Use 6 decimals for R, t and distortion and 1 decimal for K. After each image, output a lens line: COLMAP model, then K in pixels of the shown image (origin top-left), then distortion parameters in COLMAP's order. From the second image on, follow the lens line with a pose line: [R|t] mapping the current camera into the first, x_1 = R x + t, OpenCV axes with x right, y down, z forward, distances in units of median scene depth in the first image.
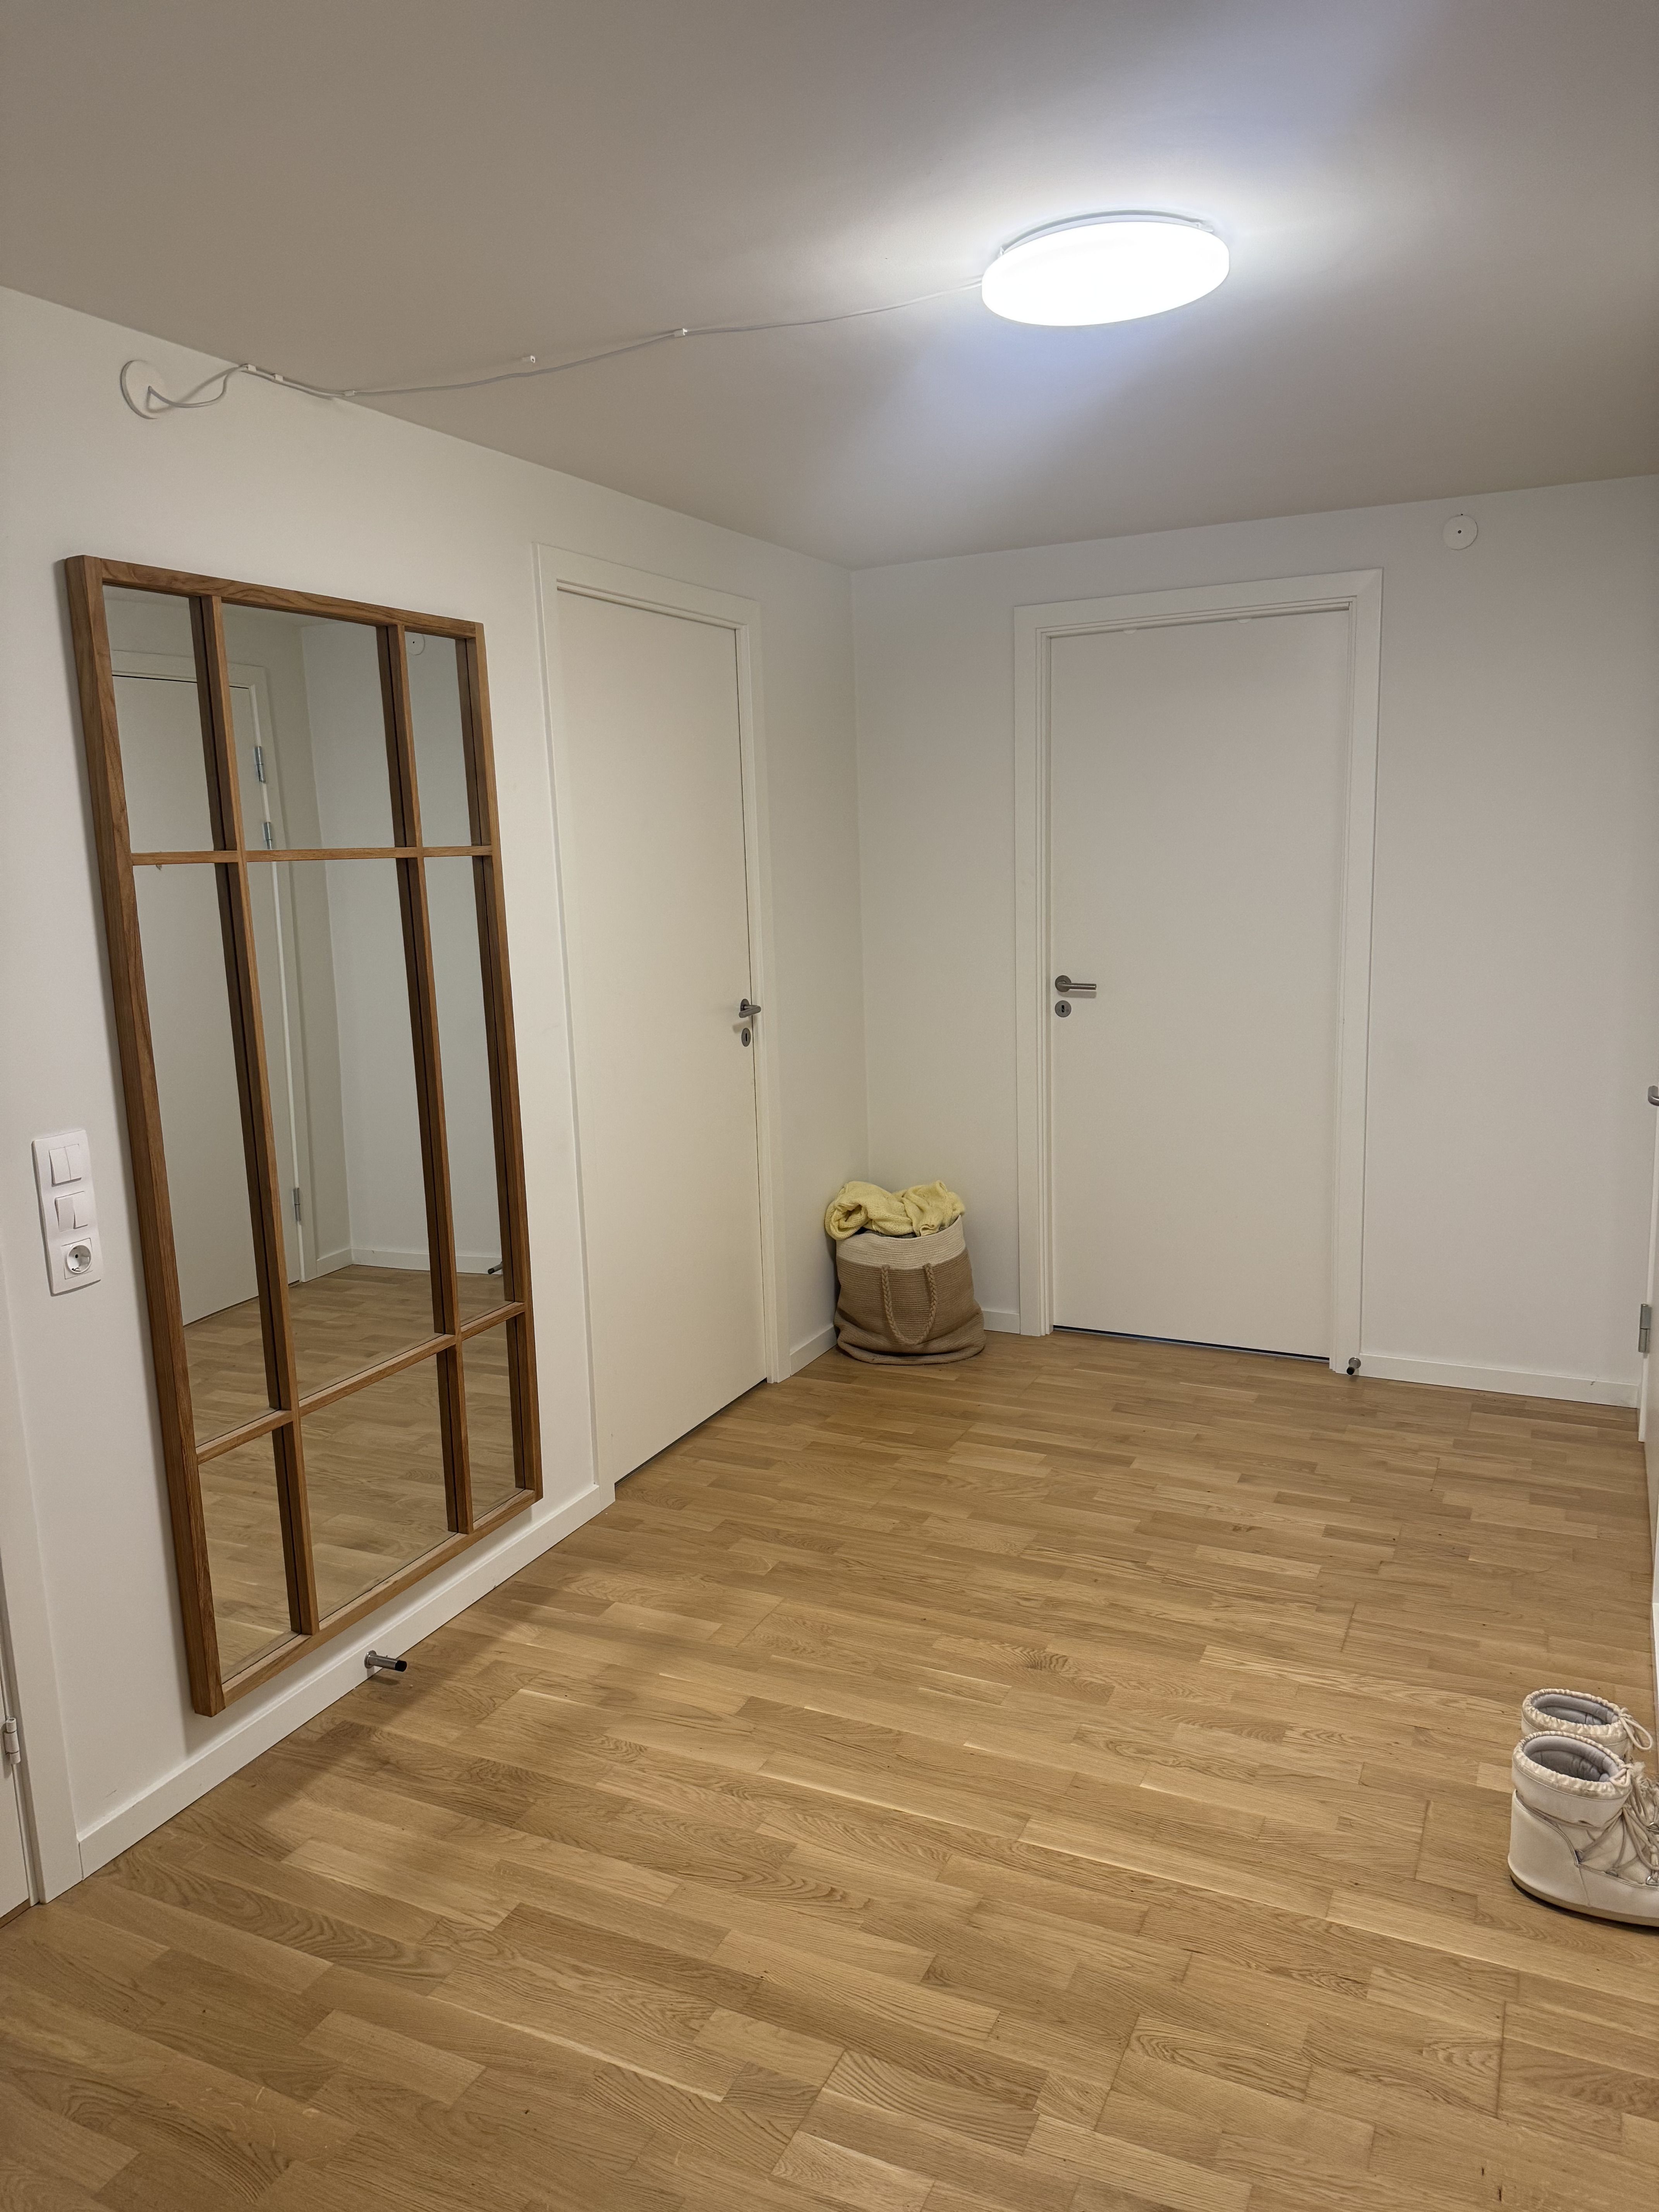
lens RADIAL K [[1560.1, 0, 829.5], [0, 1560.1, 1106.0], [0, 0, 1]] dist [0.008161, -0.014357]
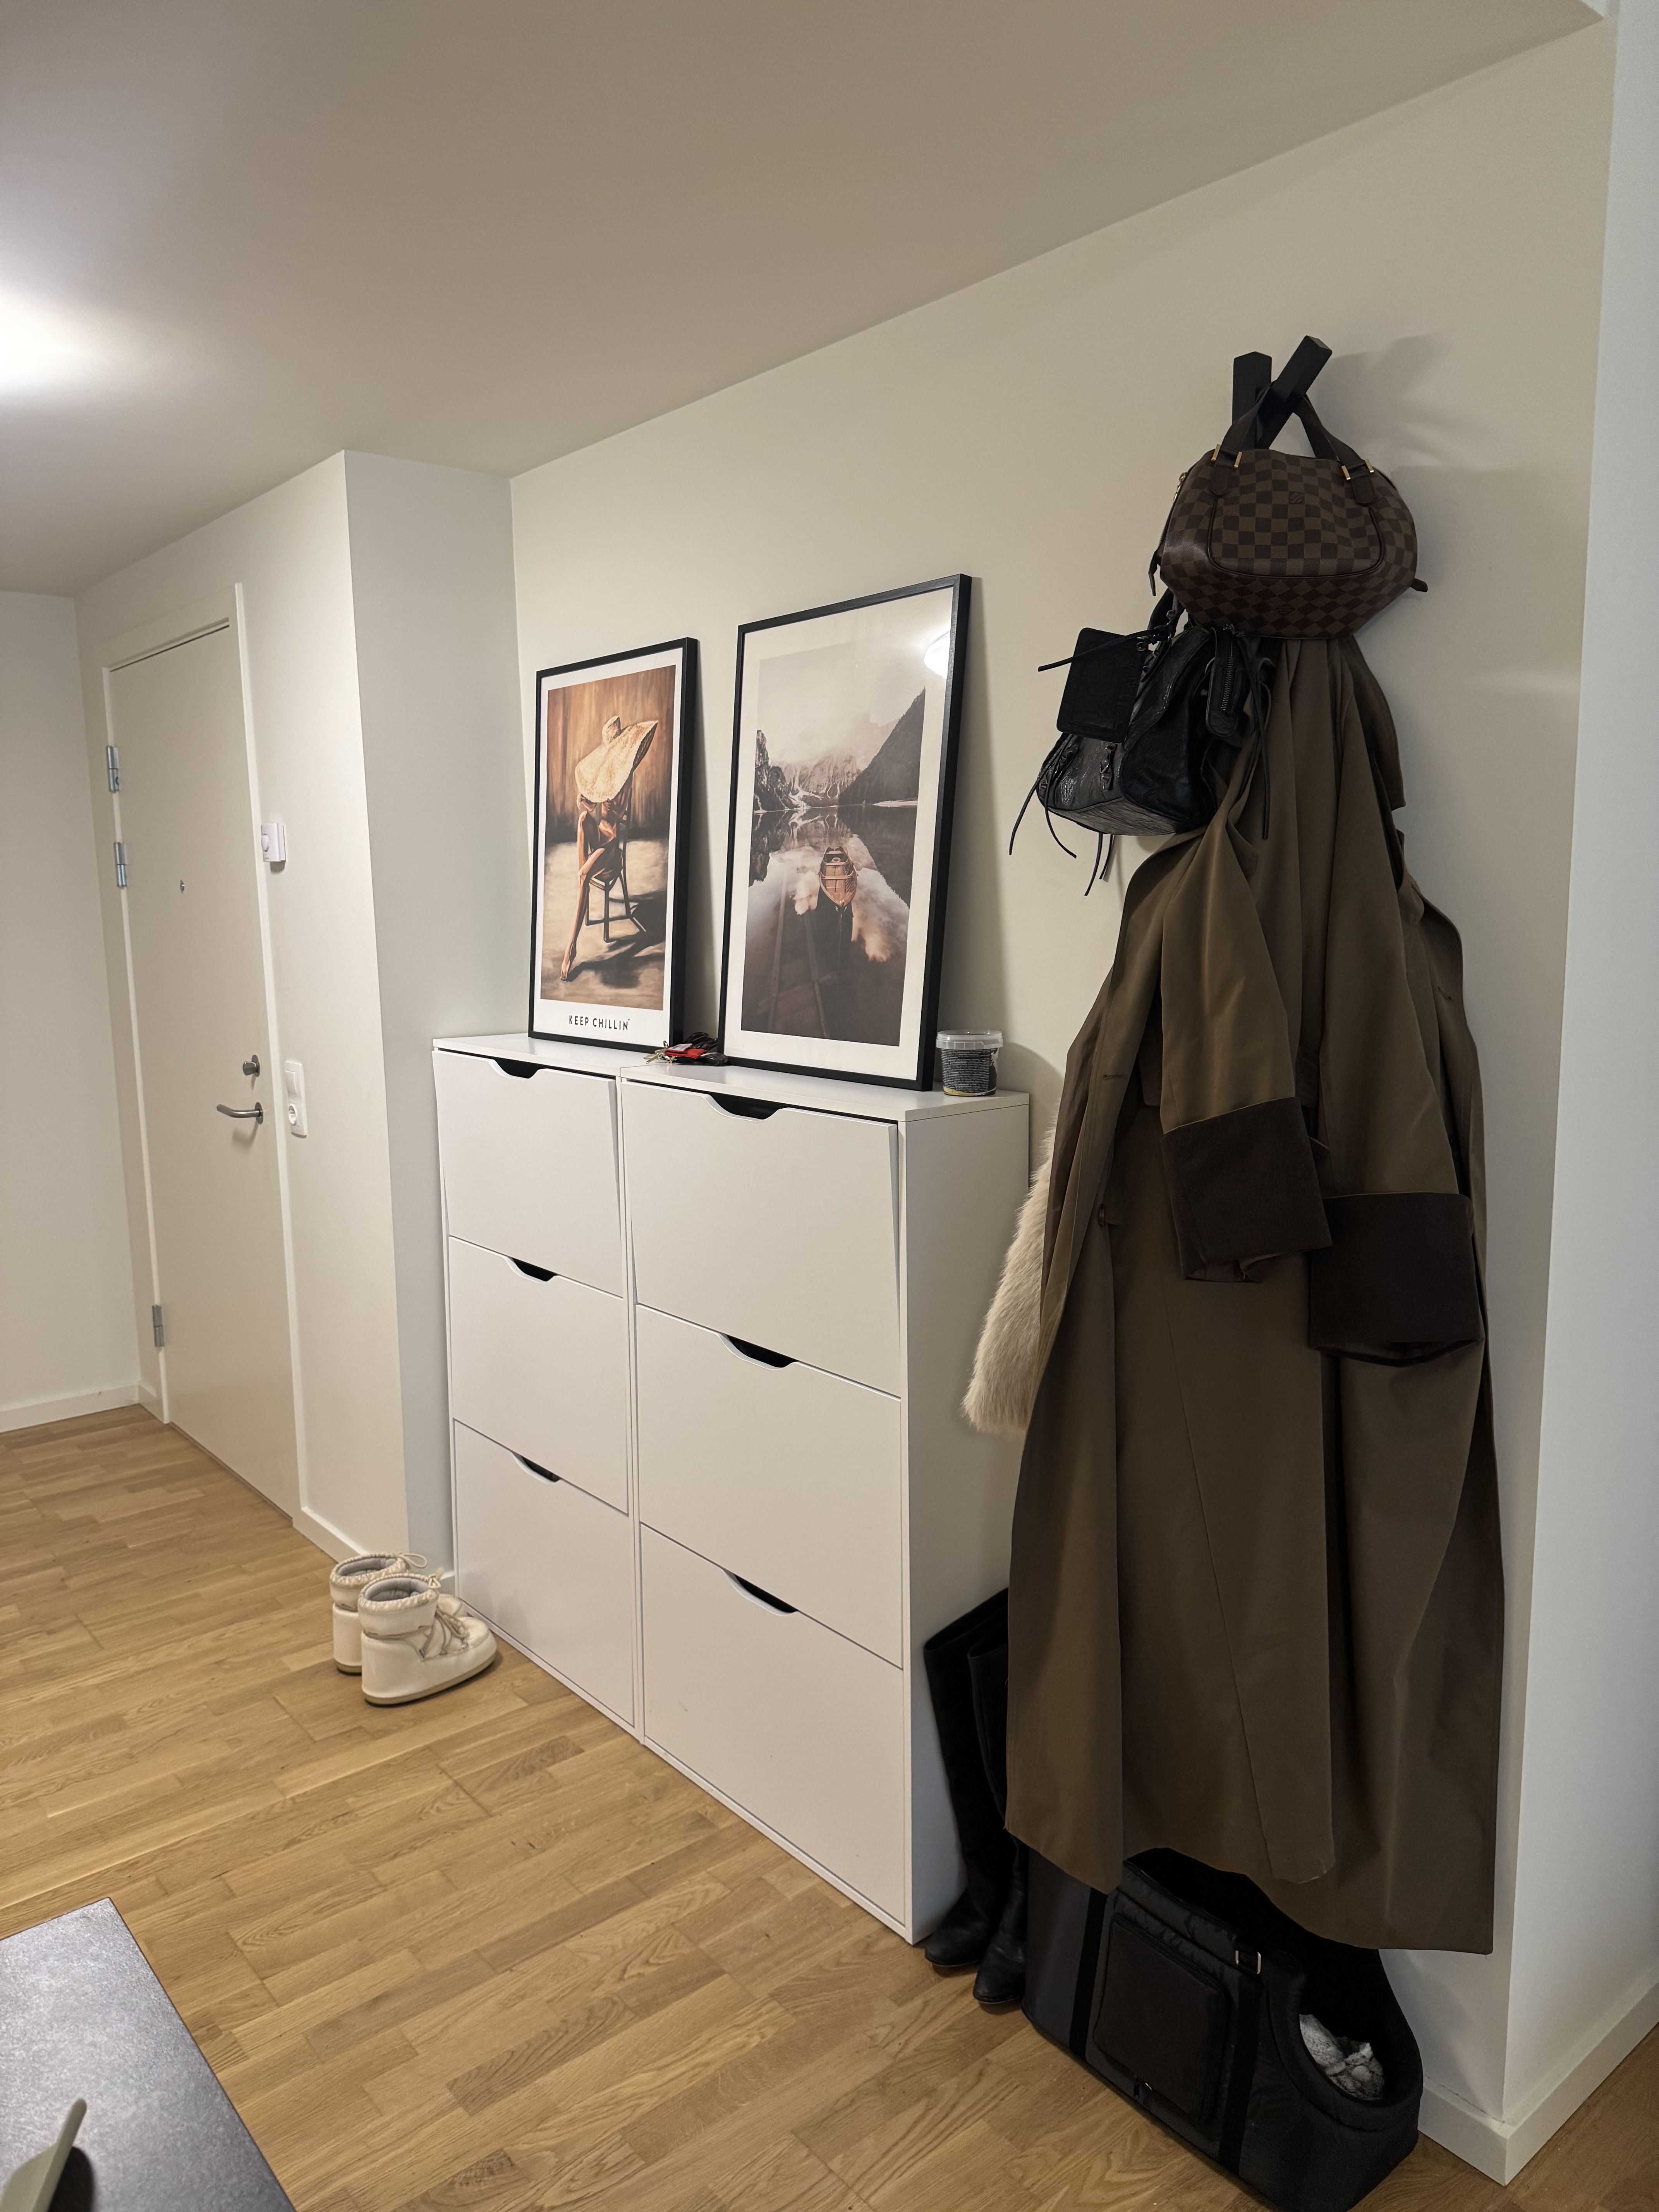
lens RADIAL K [[1560.1, 0, 829.5], [0, 1560.1, 1106.0], [0, 0, 1]] dist [0.008161, -0.014357]
pose [[0.422077, -0.109354, 0.899940, -0.479338], [0.157396, 0.986461, 0.046048, 0.010129], [-0.892792, 0.122212, 0.433574, 0.045998]]
